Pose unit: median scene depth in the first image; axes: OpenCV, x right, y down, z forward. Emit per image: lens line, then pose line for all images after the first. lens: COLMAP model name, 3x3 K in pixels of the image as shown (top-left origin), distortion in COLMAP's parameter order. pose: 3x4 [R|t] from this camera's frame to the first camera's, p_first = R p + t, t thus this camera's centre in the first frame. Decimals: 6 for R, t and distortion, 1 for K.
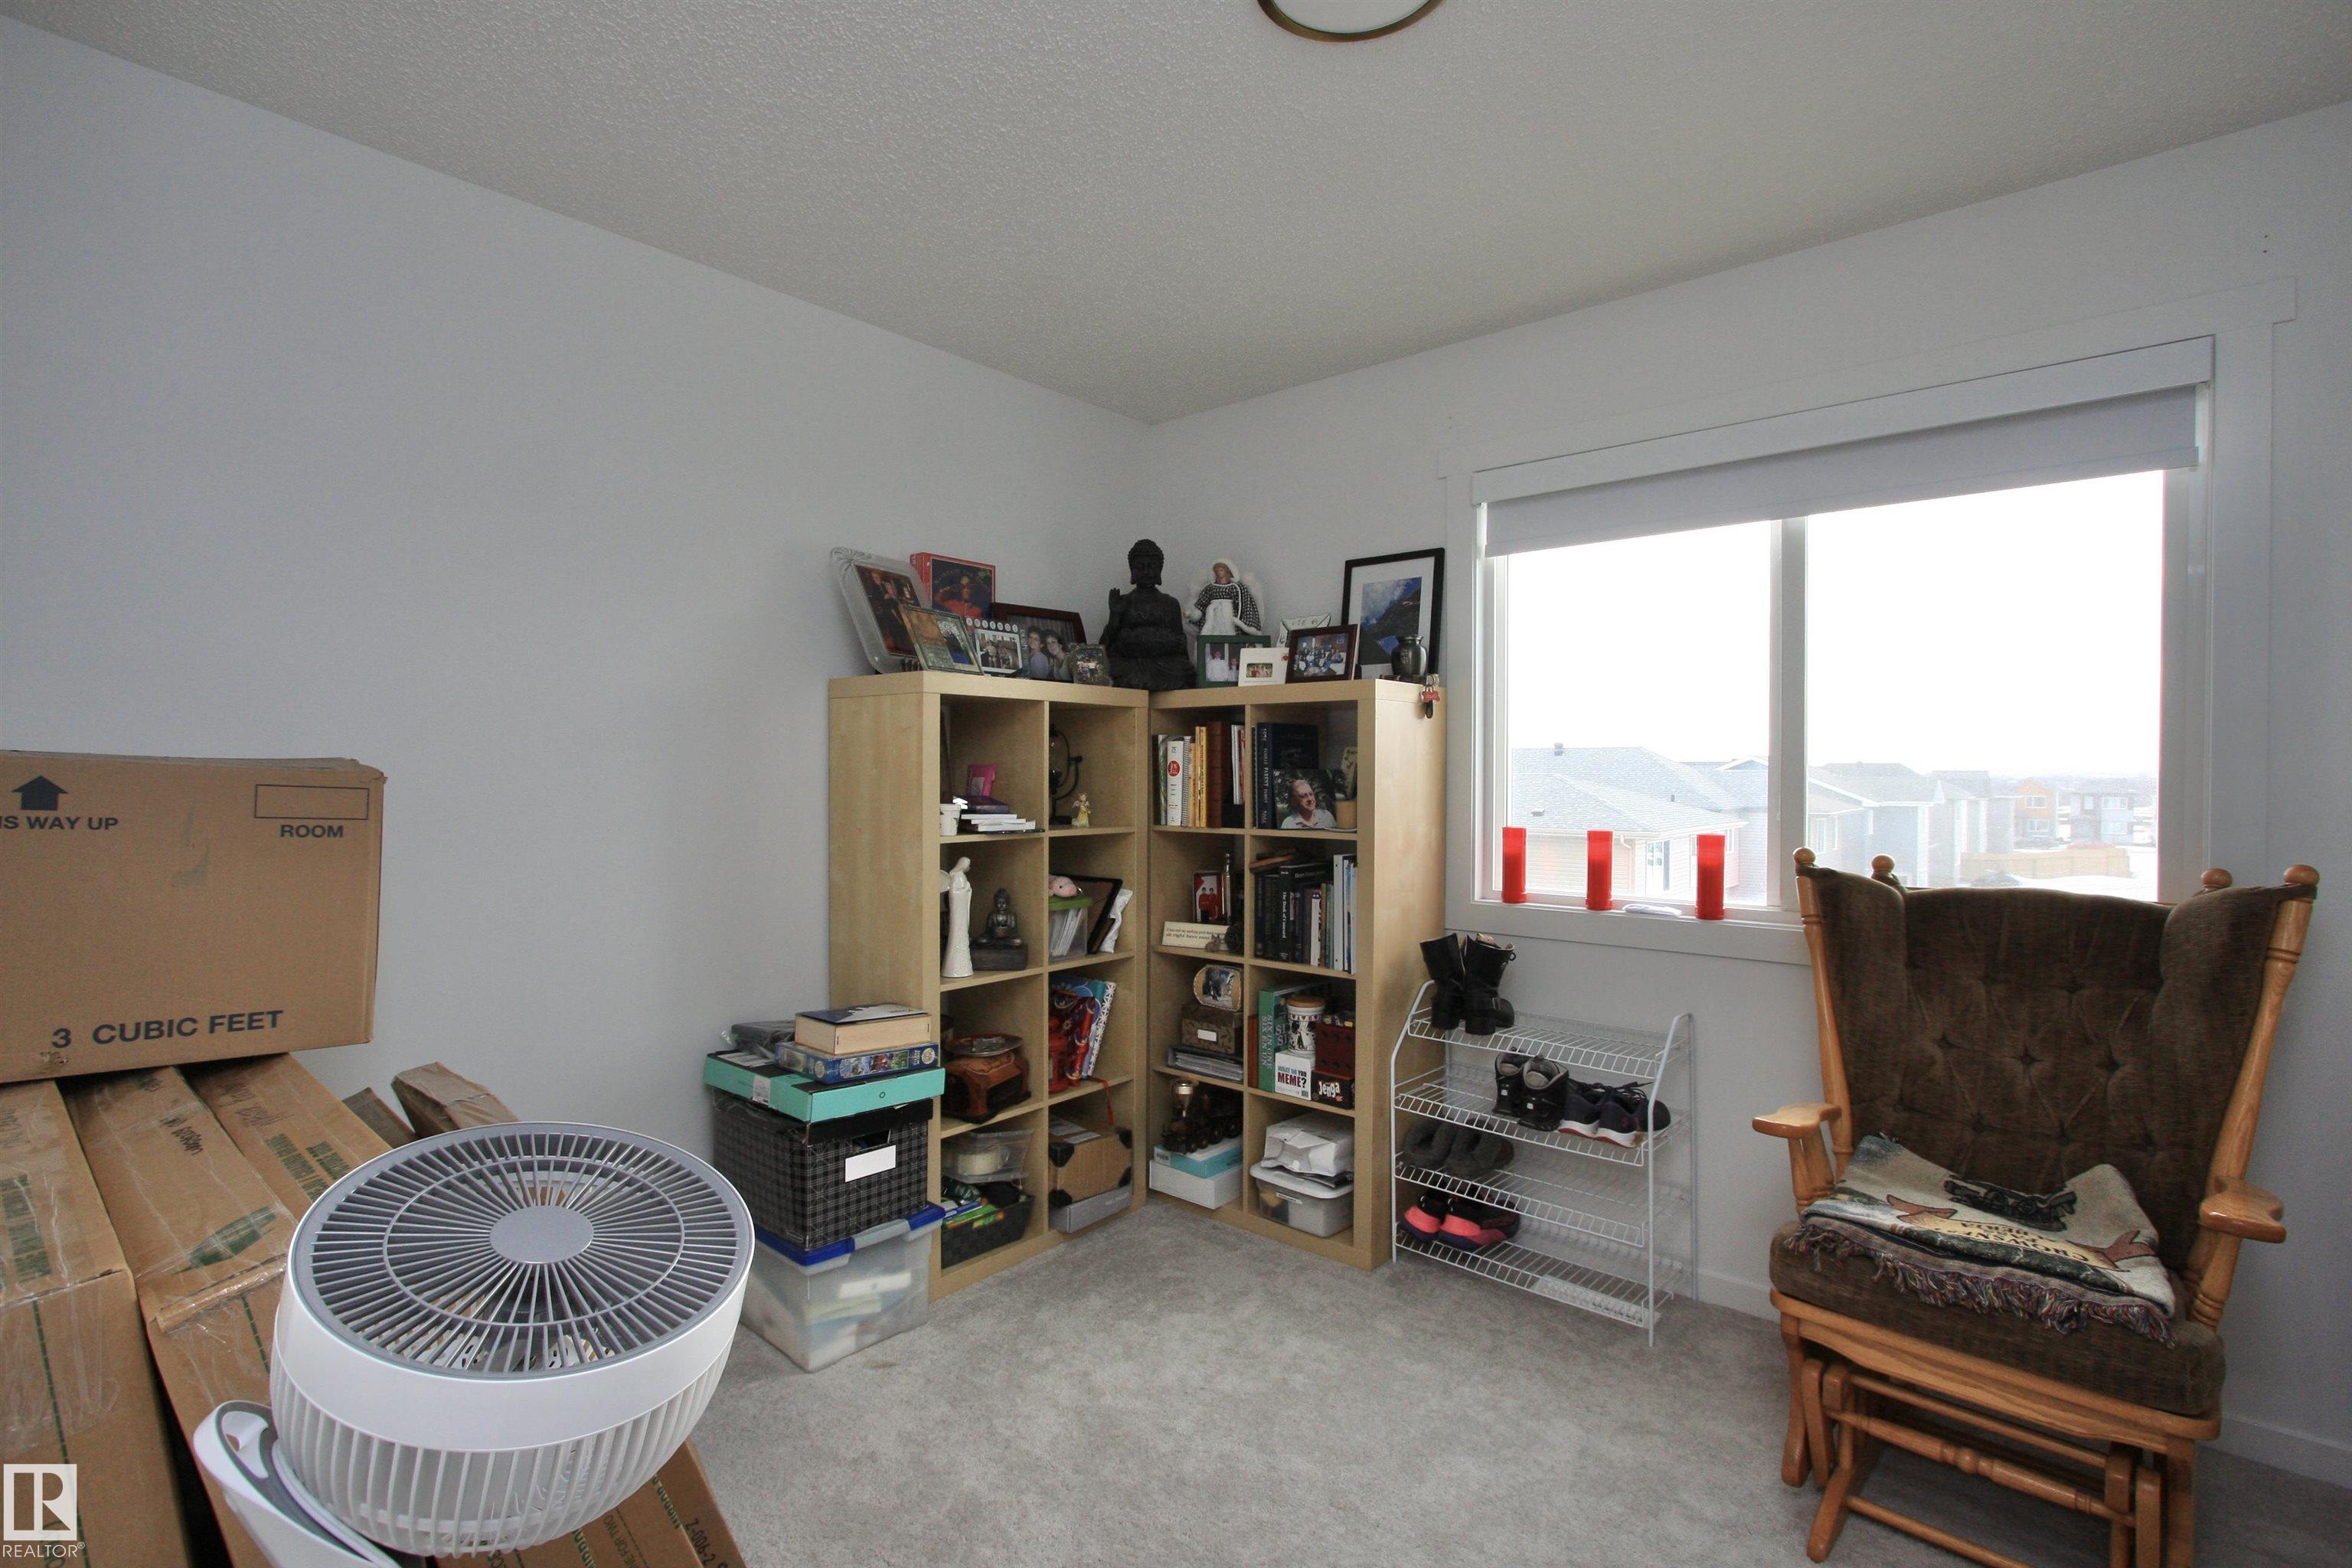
lens RADIAL K [[1120.0, 0, 1177.5], [0, 1120.0, 785.3], [0, 0, 1]] dist [-0.001962, -0.000955]
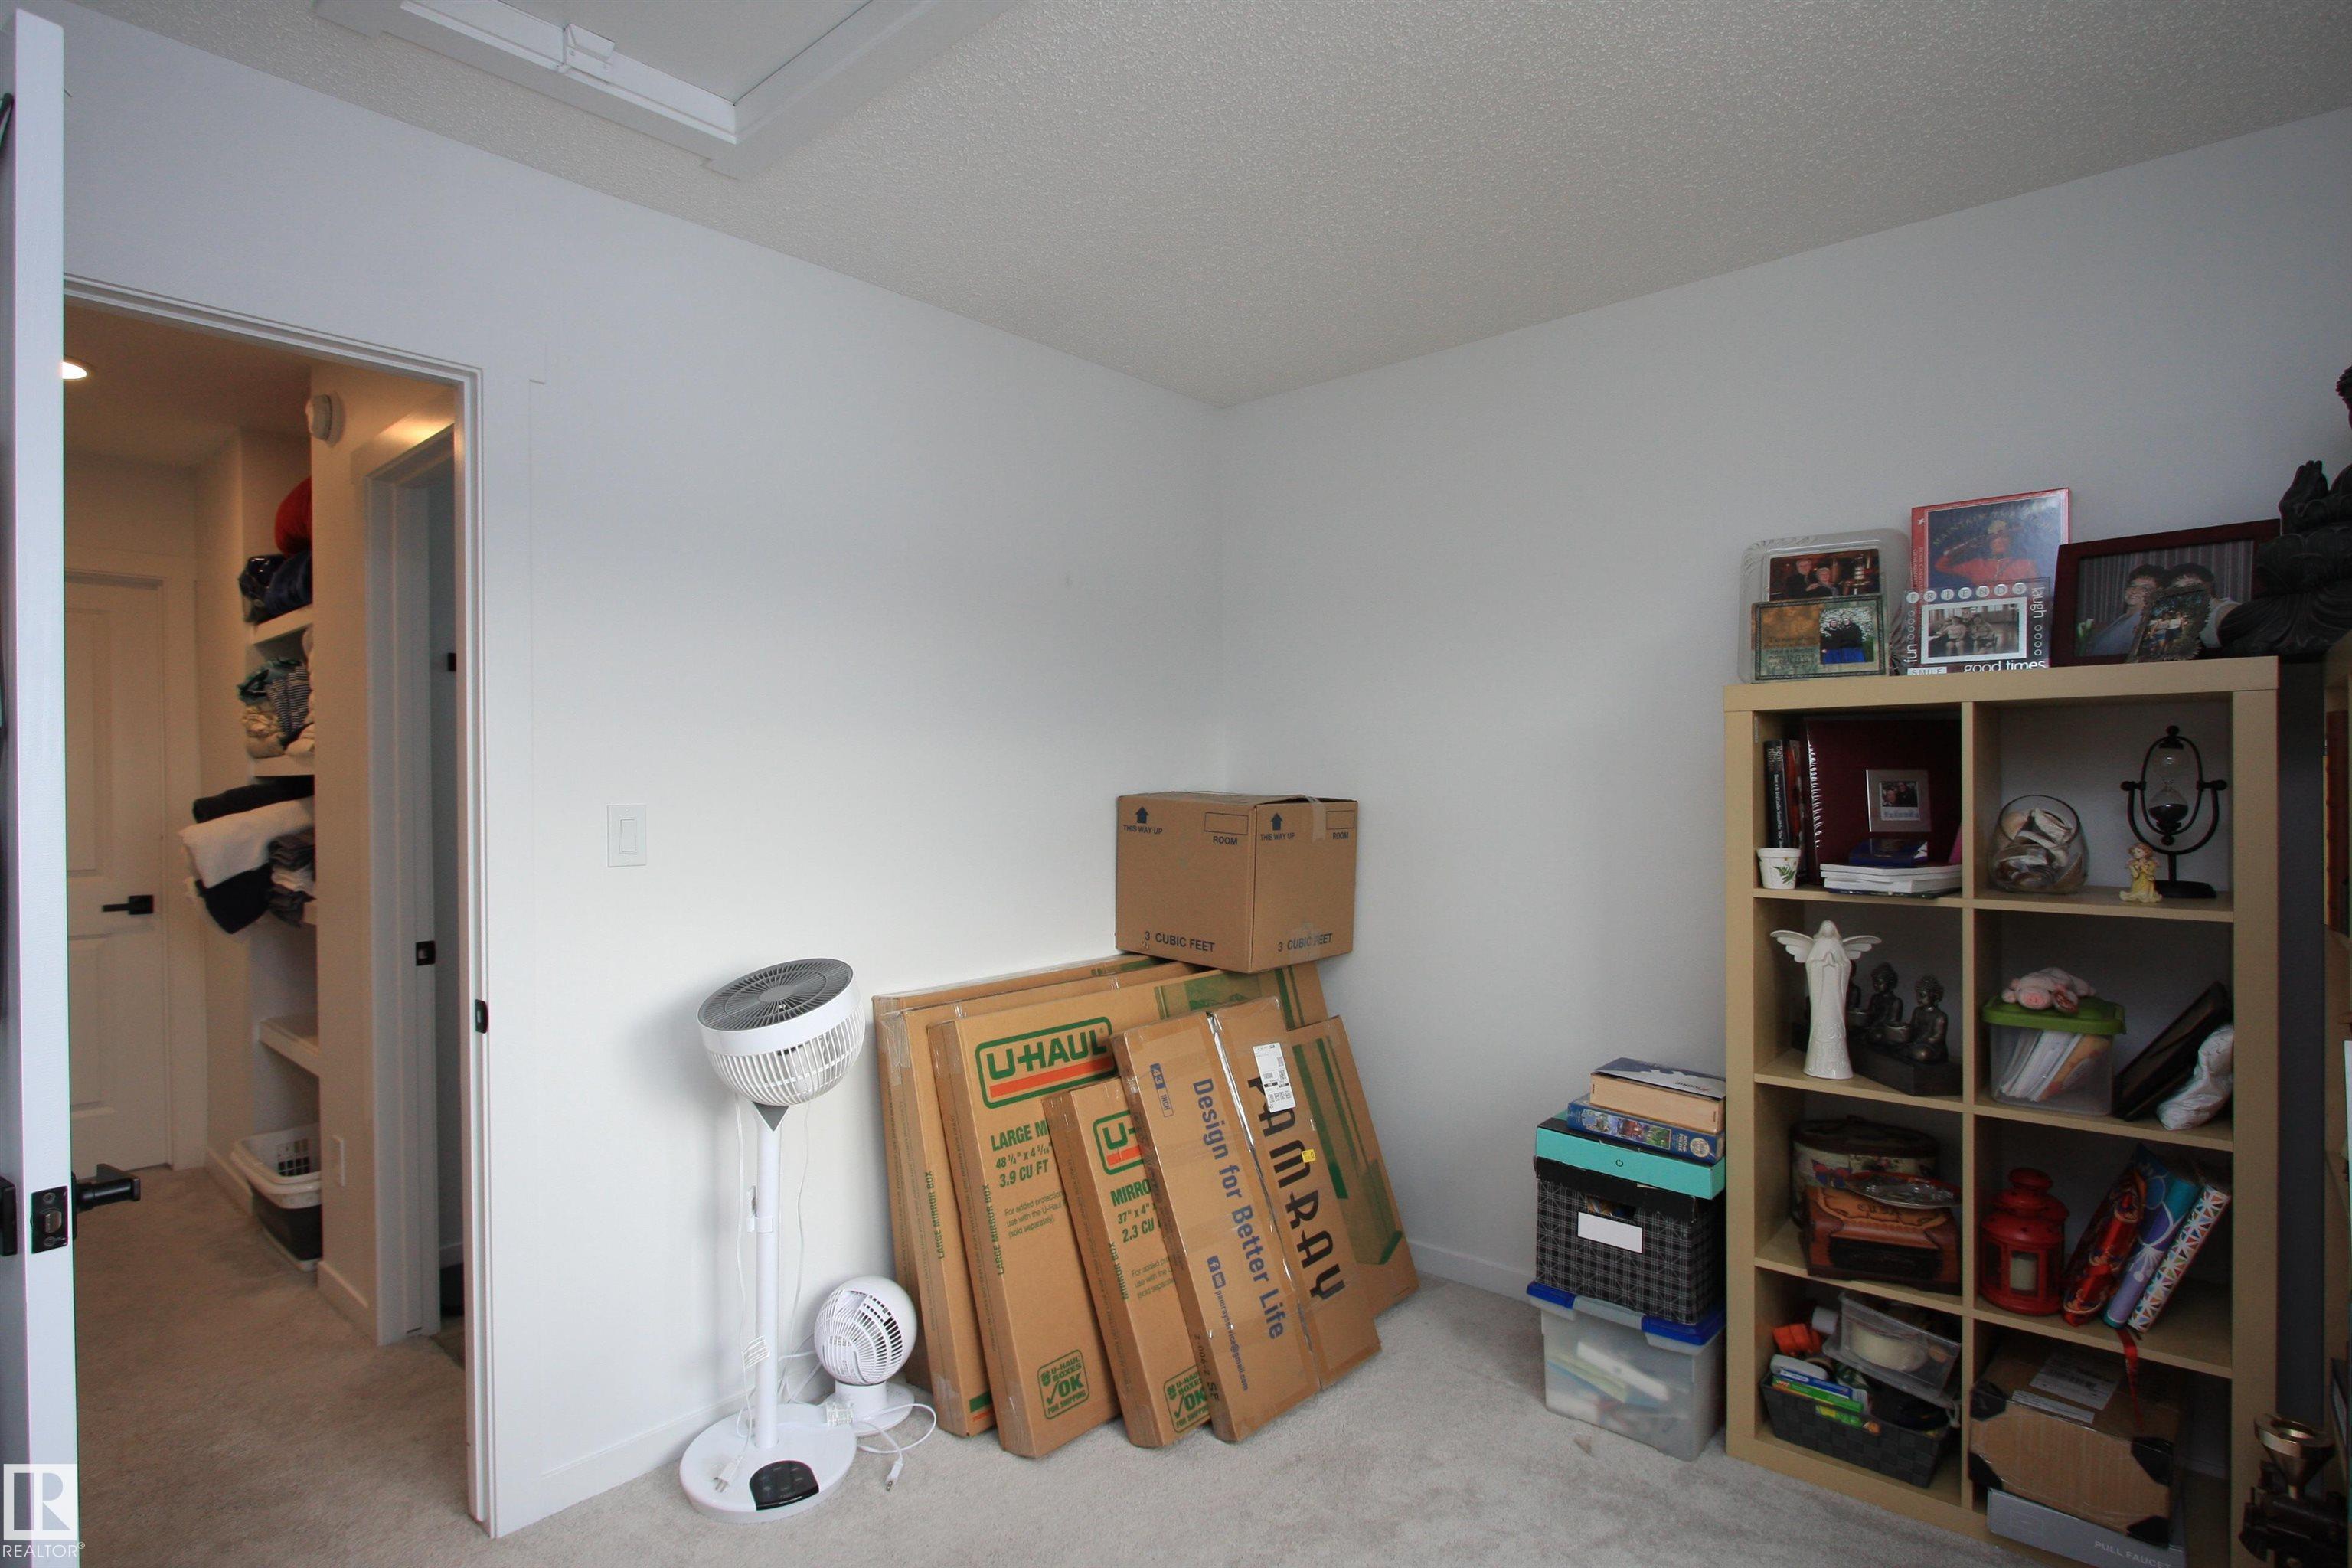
lens RADIAL K [[1199.6, 0, 1173.5], [0, 1199.6, 786.9], [0, 0, 1]] dist [0.002630, -0.000166]
pose [[-0.017056, 0.002272, -0.999852, 0.587895], [-0.002588, 0.999994, 0.002316, -0.024871], [0.999851, 0.002627, -0.017050, 0.536339]]
